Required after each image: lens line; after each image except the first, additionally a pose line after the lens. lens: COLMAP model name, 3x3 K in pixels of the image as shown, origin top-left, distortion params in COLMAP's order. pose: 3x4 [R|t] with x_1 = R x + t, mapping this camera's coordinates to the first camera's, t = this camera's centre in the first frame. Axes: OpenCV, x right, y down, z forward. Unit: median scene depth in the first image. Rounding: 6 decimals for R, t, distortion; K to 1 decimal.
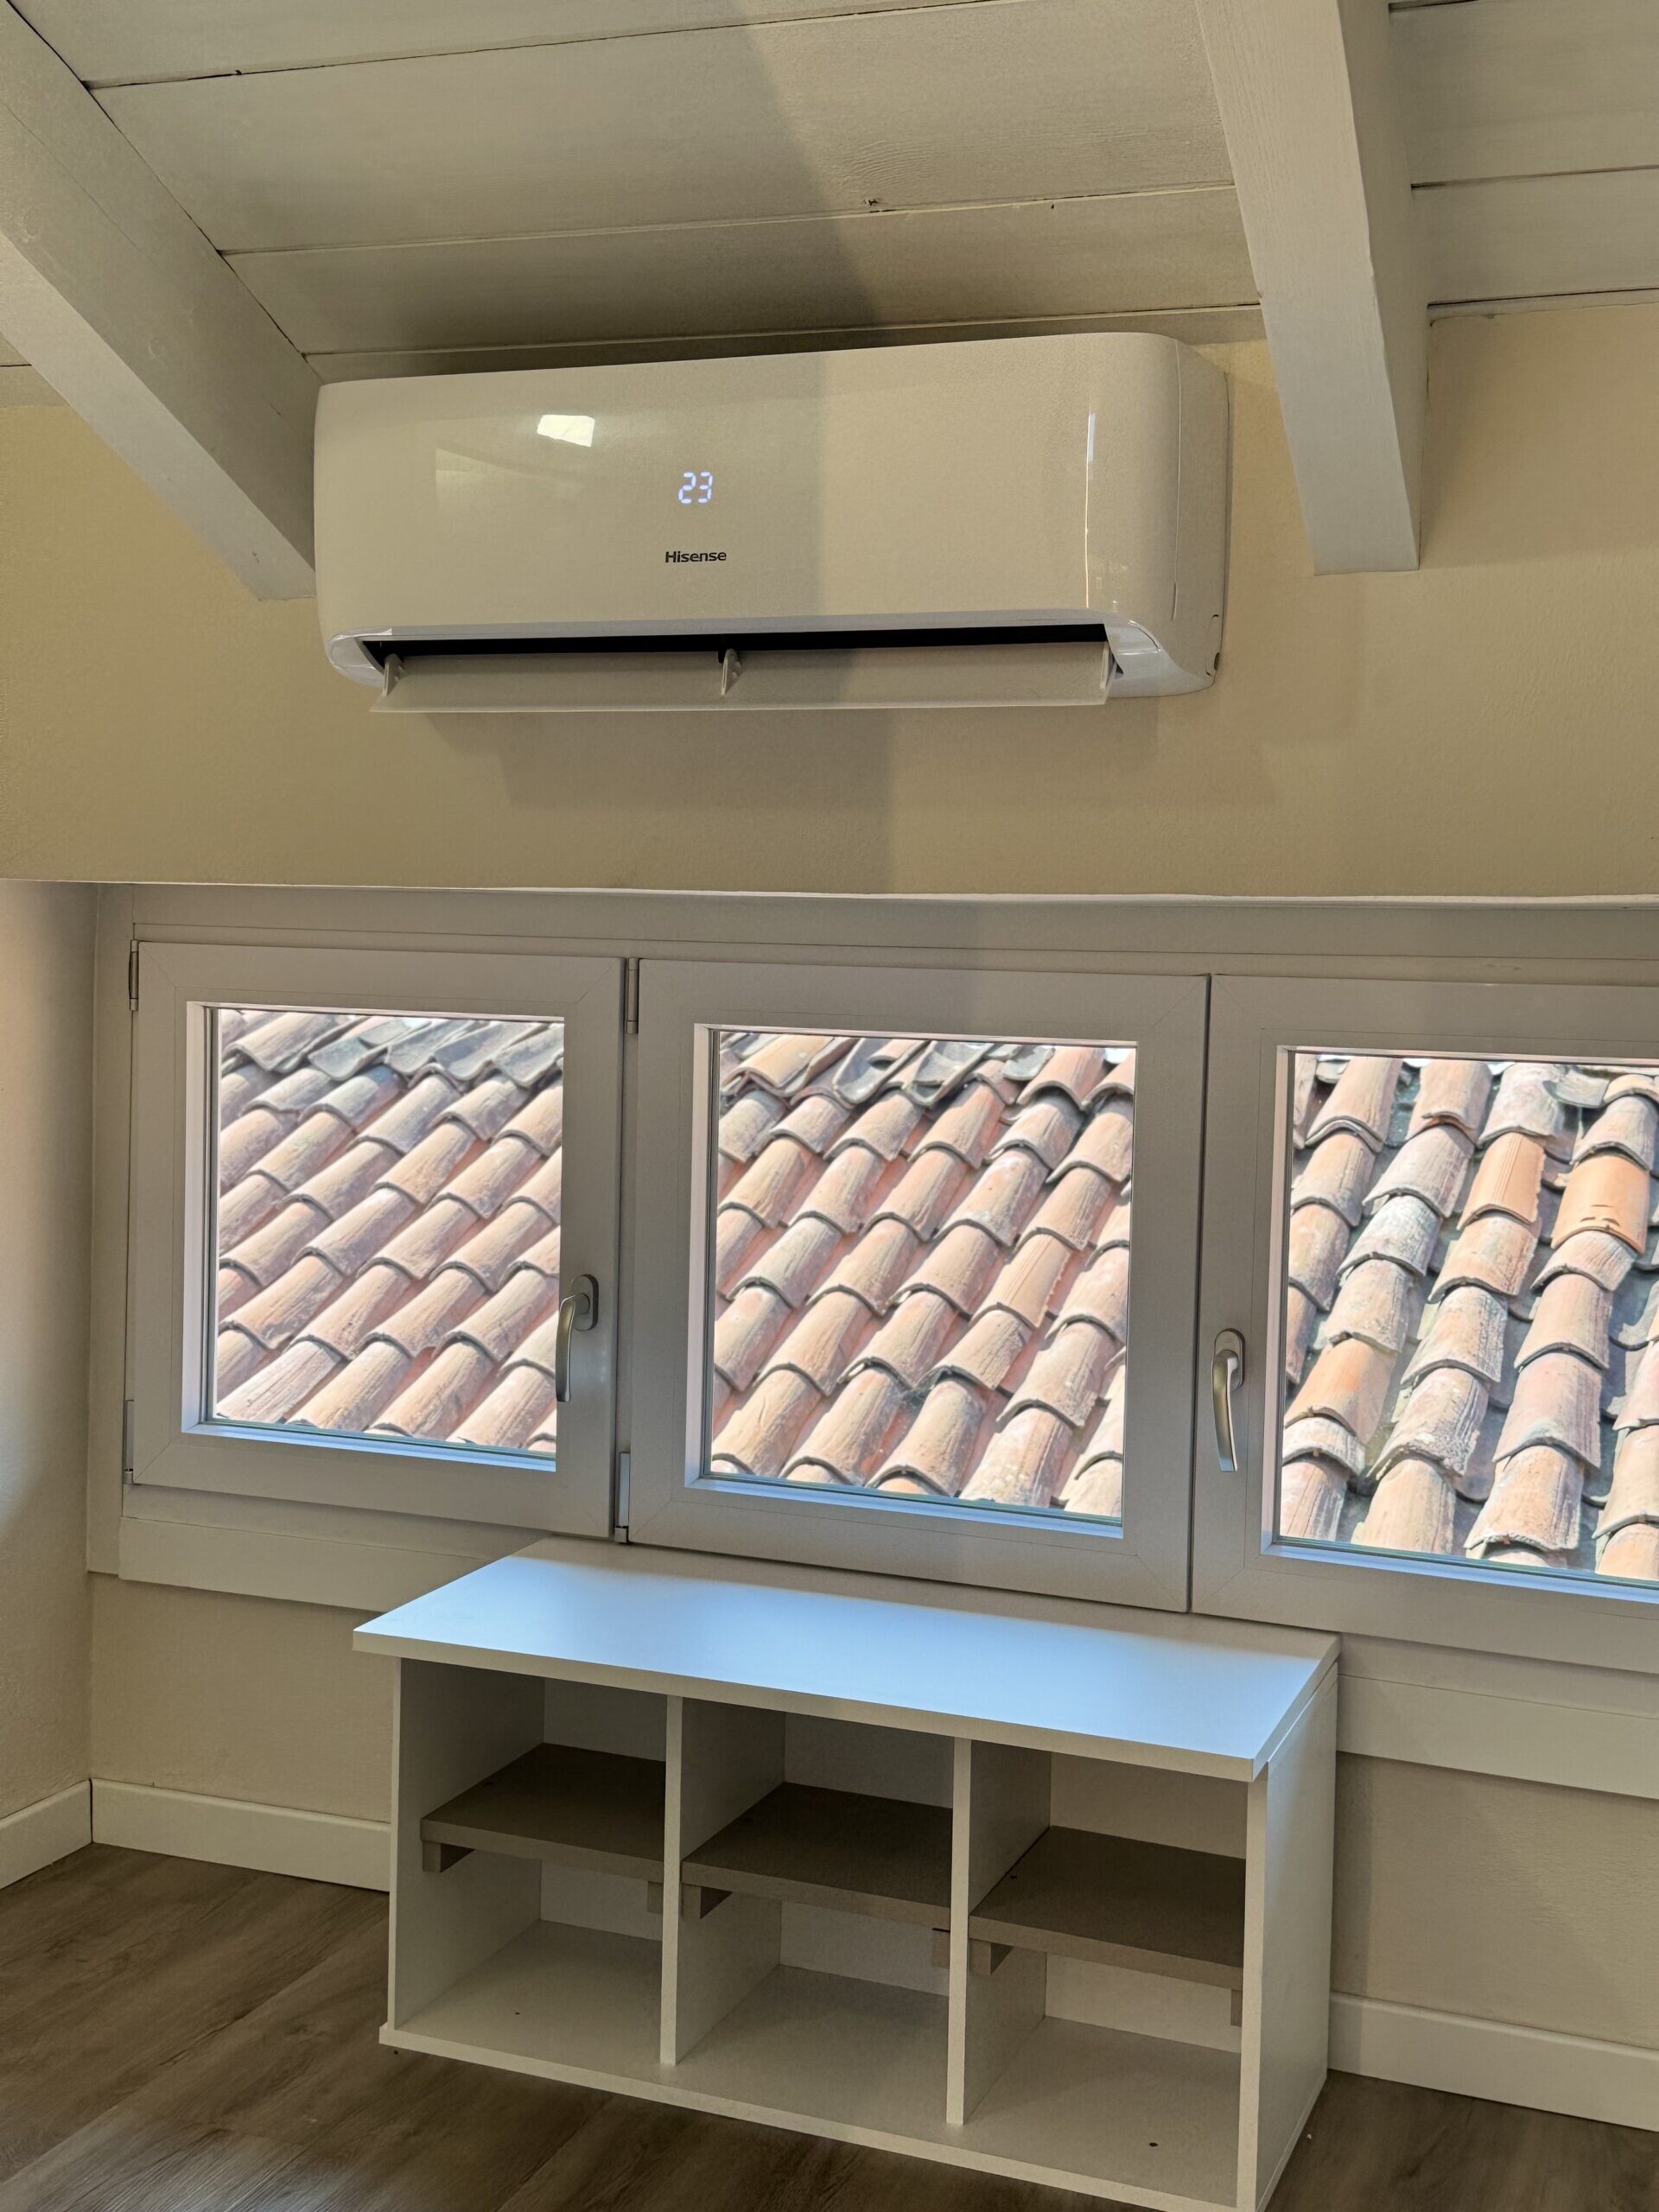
lens RADIAL K [[2594.2, 0, 829.5], [0, 2594.2, 1106.0], [0, 0, 1]] dist [0.202959, -0.543036]
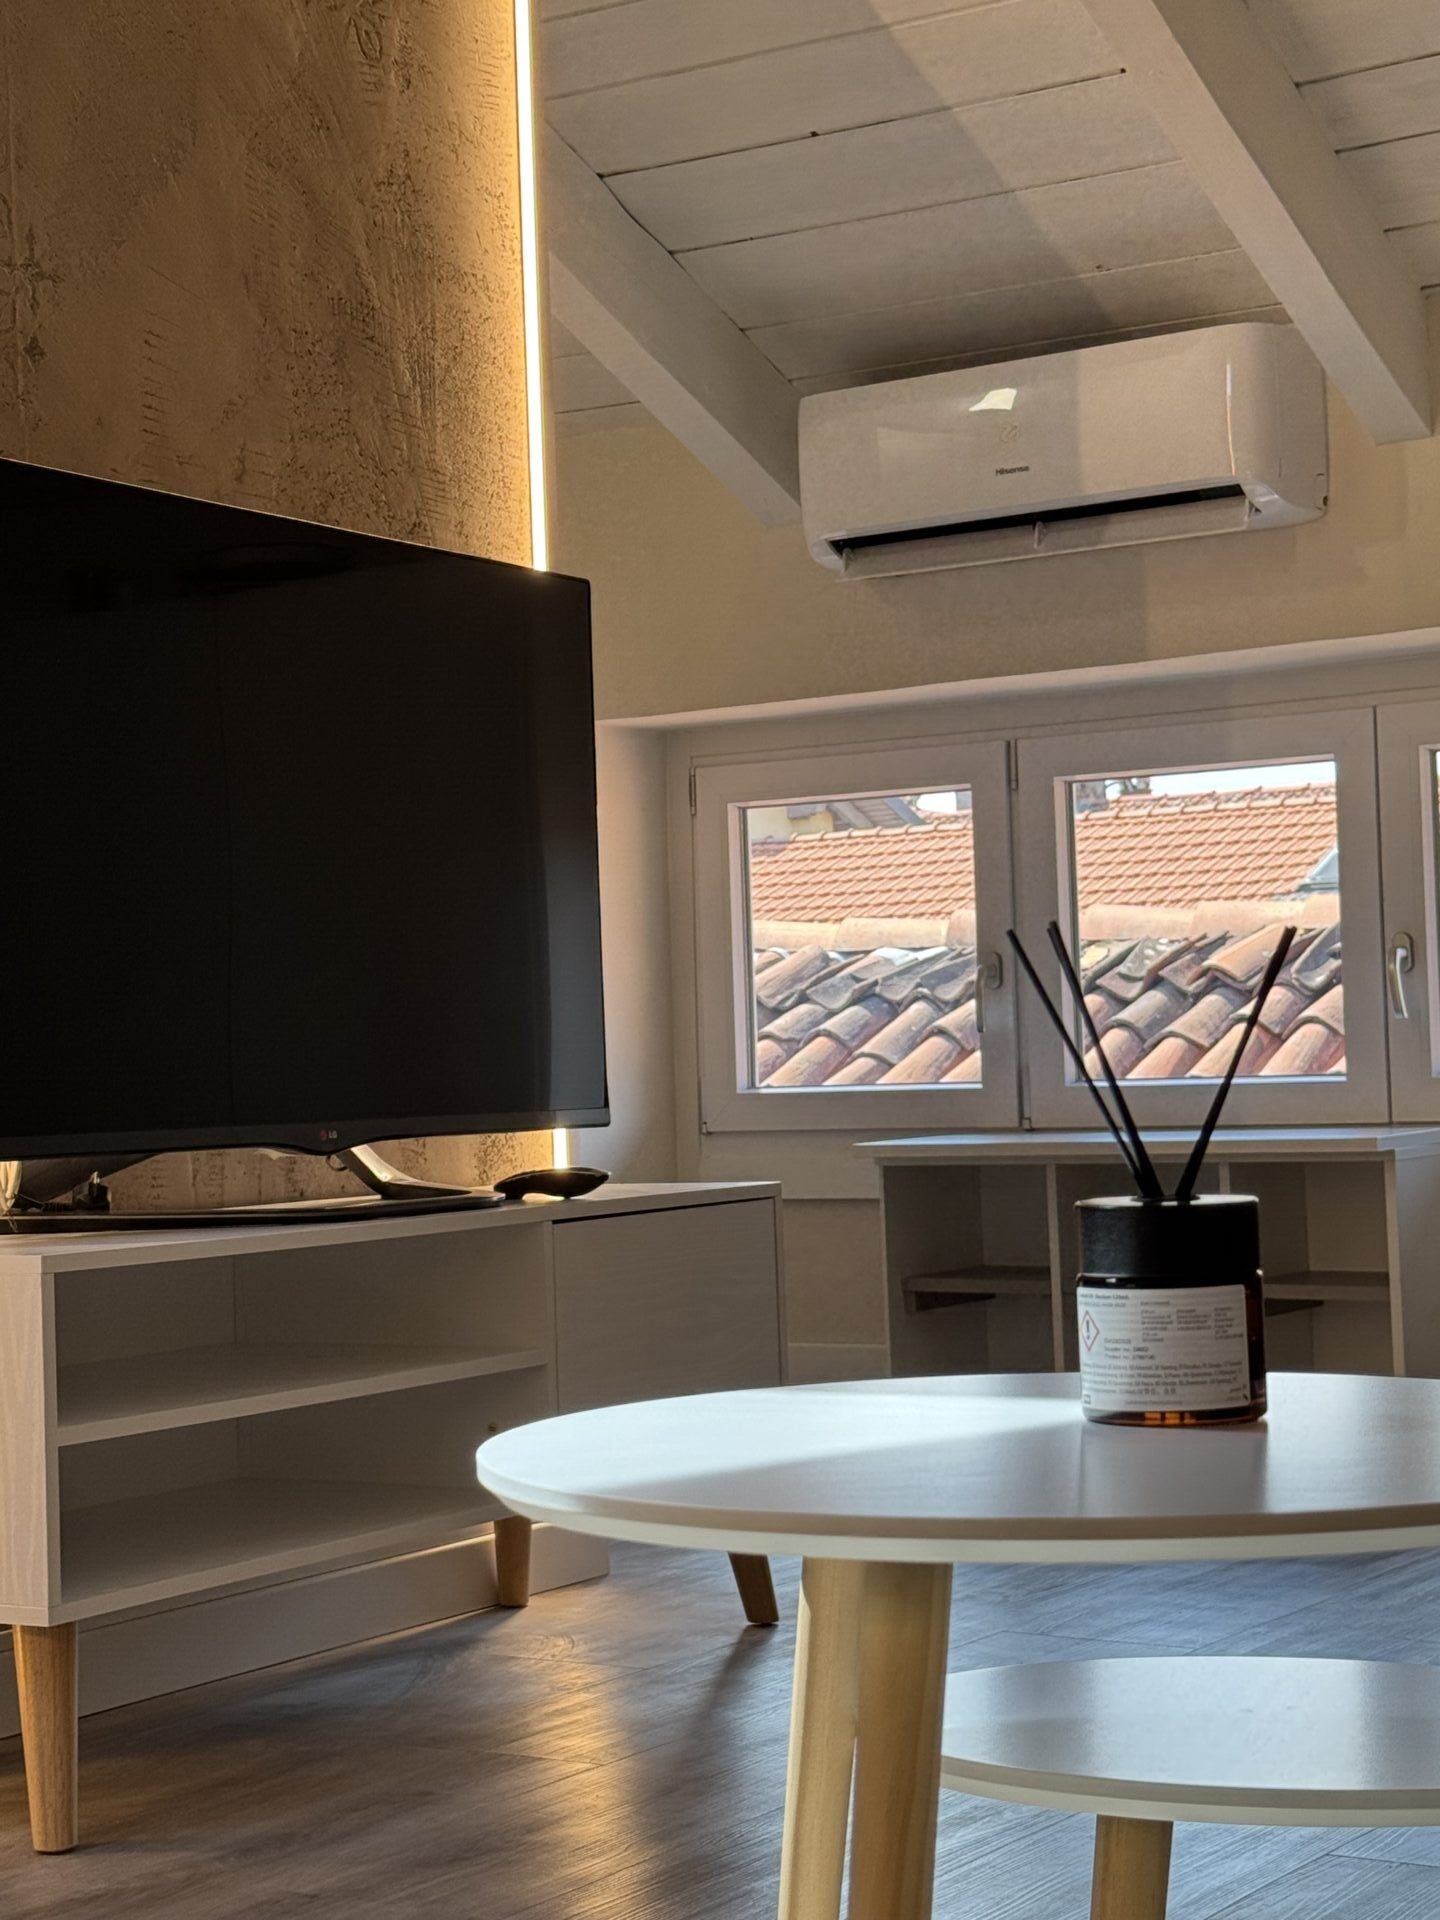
lens RADIAL K [[3140.7, 0, 720.0], [0, 3140.7, 960.0], [0, 0, 1]] dist [0.087452, -0.091715]
pose [[0.973923, -0.059940, -0.218816, 0.137580], [0.043839, 0.996011, -0.077716, 0.187036], [0.222602, 0.066097, 0.972666, -0.738083]]
